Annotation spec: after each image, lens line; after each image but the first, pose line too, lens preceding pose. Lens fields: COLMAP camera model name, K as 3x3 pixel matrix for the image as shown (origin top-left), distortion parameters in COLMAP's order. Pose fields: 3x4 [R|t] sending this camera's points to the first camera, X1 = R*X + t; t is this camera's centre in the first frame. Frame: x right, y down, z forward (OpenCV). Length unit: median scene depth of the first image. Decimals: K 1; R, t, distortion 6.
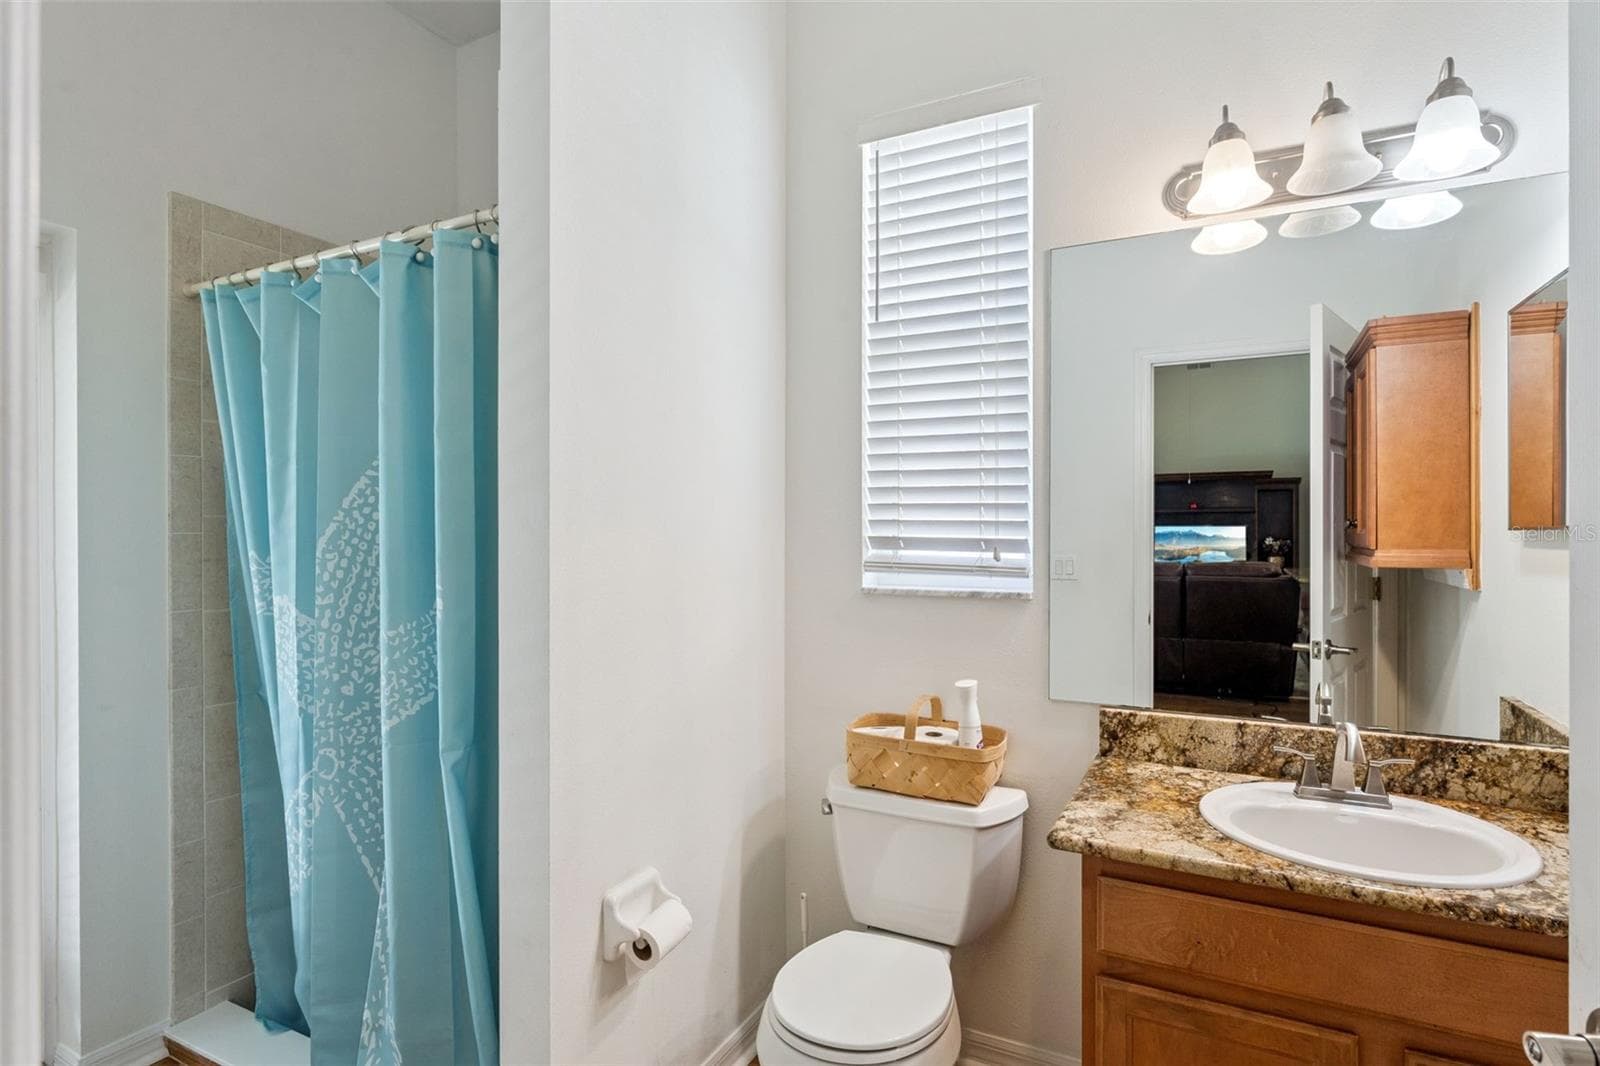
lens RADIAL K [[840.5, 0, 800.0], [0, 840.5, 533.0], [0, 0, 1]] dist [-0.003158, -0.001799]
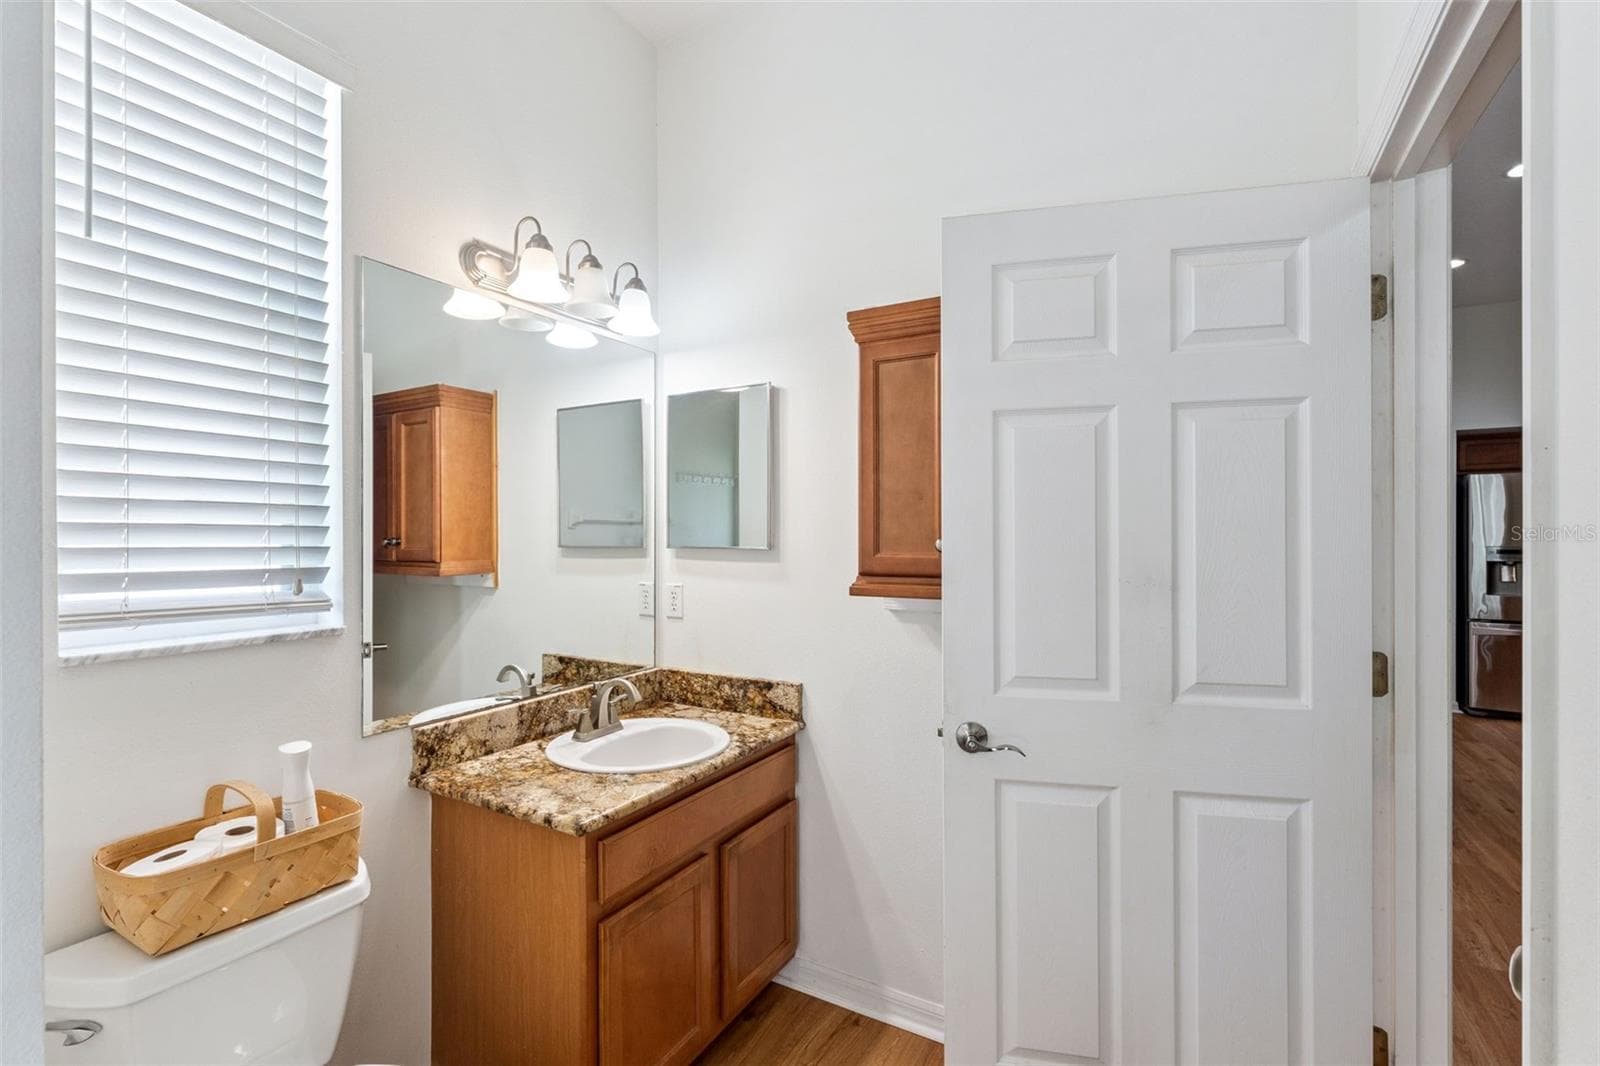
lens RADIAL K [[733.2, 0, 797.8], [0, 733.2, 531.4], [0, 0, 1]] dist [-0.005013, -0.000434]
pose [[0.013131, 0.001158, 0.999913, -0.553849], [0.004879, 0.999987, -0.001222, -0.029959], [-0.999902, 0.004895, 0.013125, 0.550587]]
